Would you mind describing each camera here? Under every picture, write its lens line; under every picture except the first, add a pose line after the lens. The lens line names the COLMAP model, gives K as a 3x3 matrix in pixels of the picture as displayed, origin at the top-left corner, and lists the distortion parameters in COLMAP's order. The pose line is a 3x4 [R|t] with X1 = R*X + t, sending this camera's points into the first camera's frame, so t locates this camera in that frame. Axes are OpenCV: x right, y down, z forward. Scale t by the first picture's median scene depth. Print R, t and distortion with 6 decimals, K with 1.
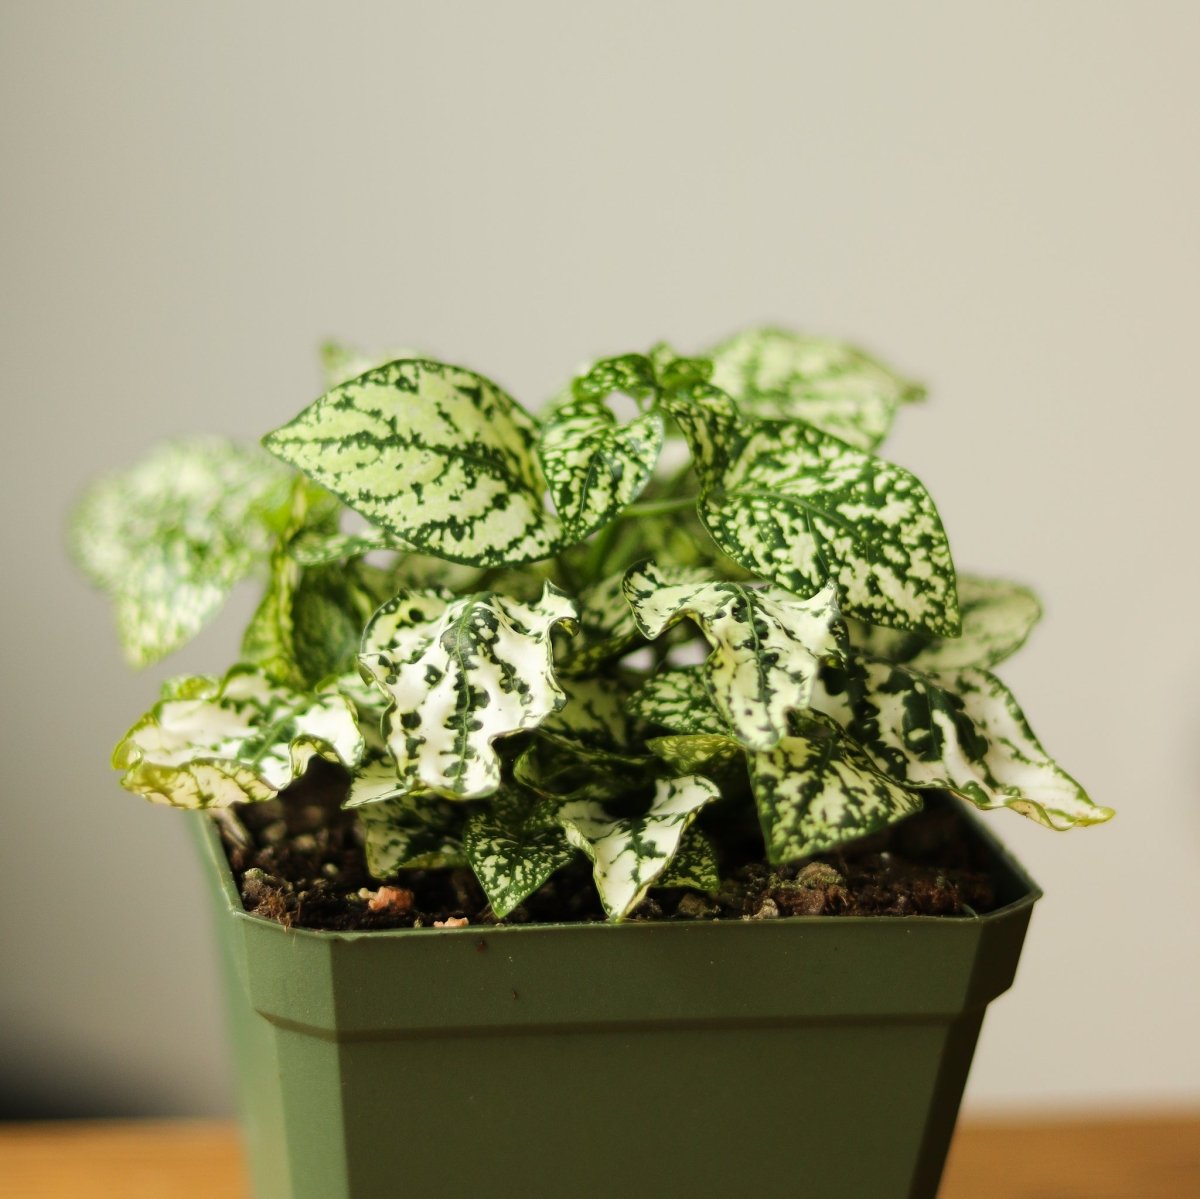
lens RADIAL K [[4514.9, 0, 600.0], [0, 4514.9, 599.5], [0, 0, 1]] dist [-0.435878, 0.008999]
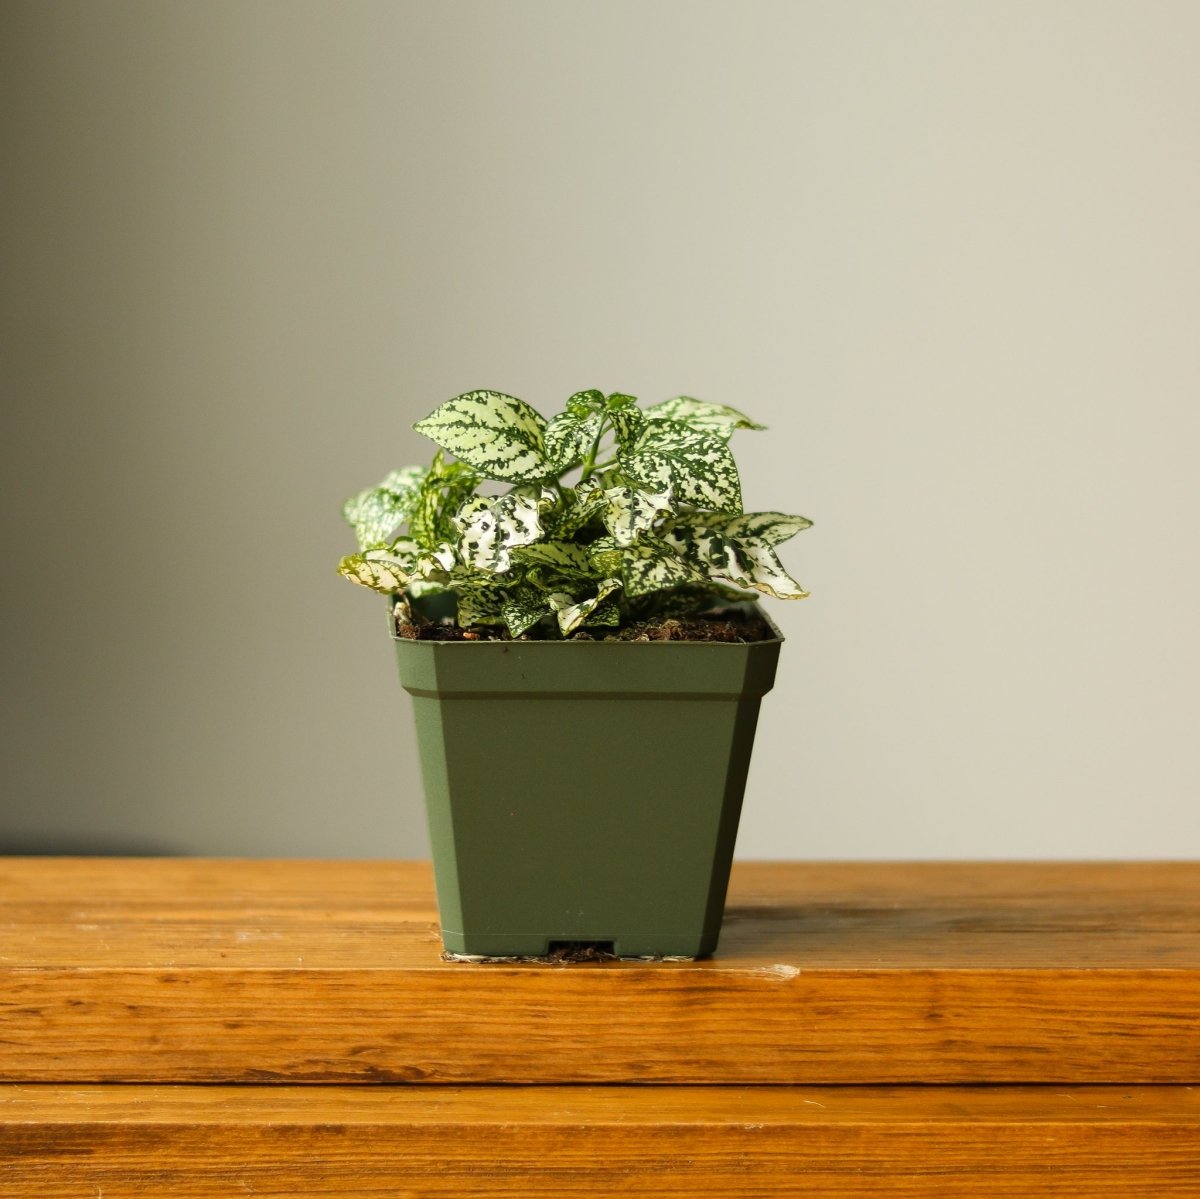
lens RADIAL K [[4062.2, 0, 600.0], [0, 4062.2, 599.5], [0, 0, 1]] dist [-0.334717, -2.373973]
pose [[0.993499, -0.009313, -0.113459, 0.230334], [-0.002859, 0.994293, -0.106648, 0.251008], [0.113805, 0.106279, 0.987802, -0.875541]]
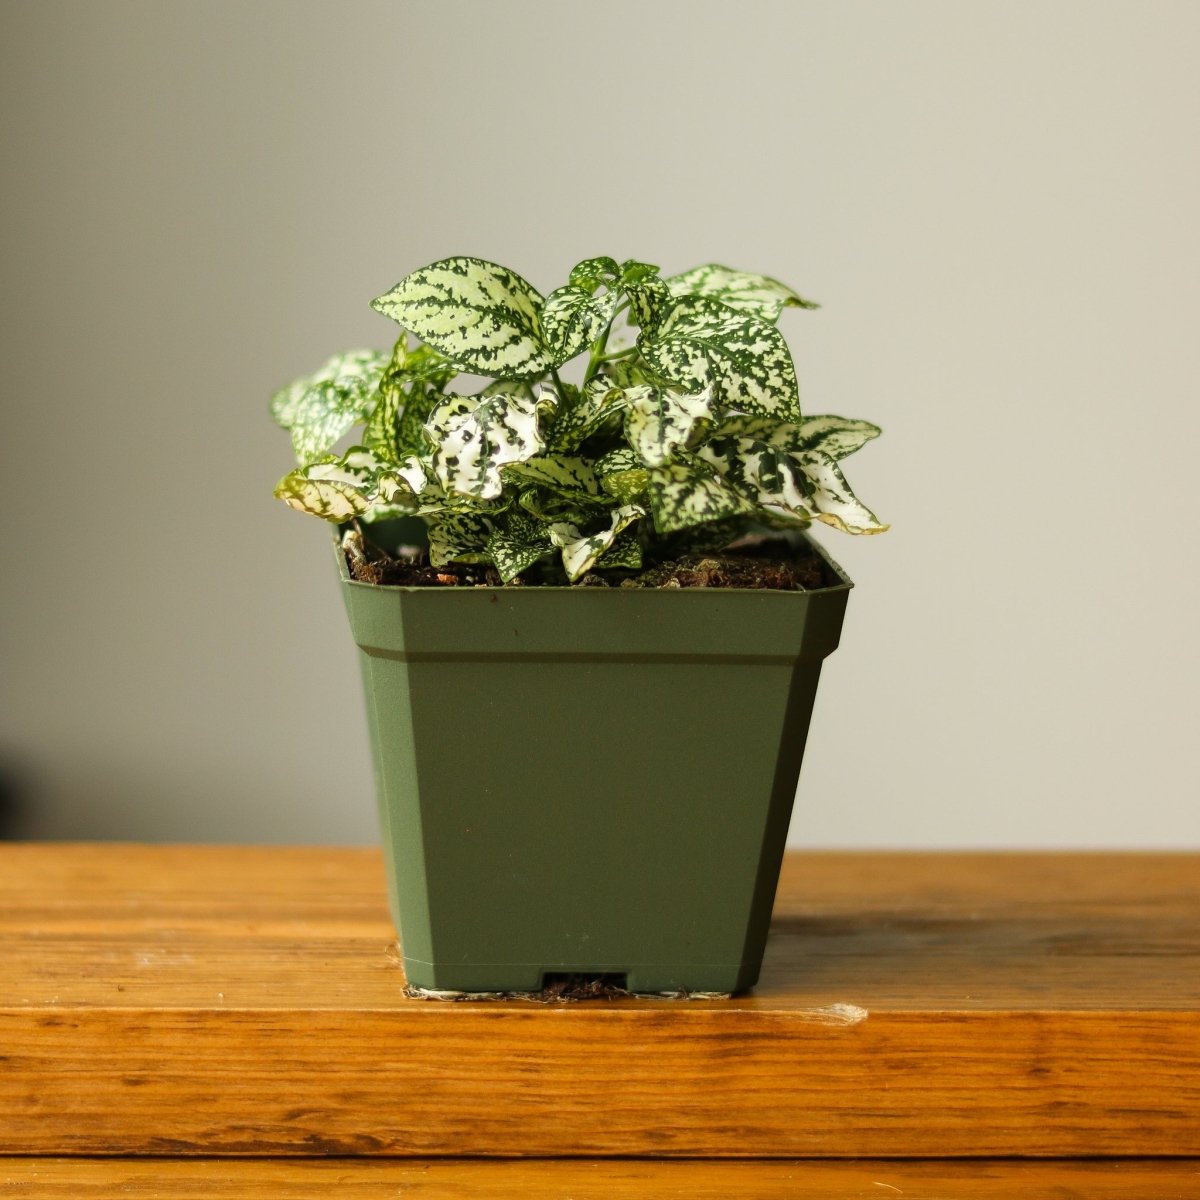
lens RADIAL K [[4514.9, 0, 600.0], [0, 4514.9, 600.0], [0, 0, 1]] dist [-0.435878, 0.008999]
pose [[0.996464, 0.001069, -0.084019, 0.145631], [-0.007121, 0.997396, -0.071764, 0.189157], [0.083723, 0.072109, 0.993877, -0.608316]]
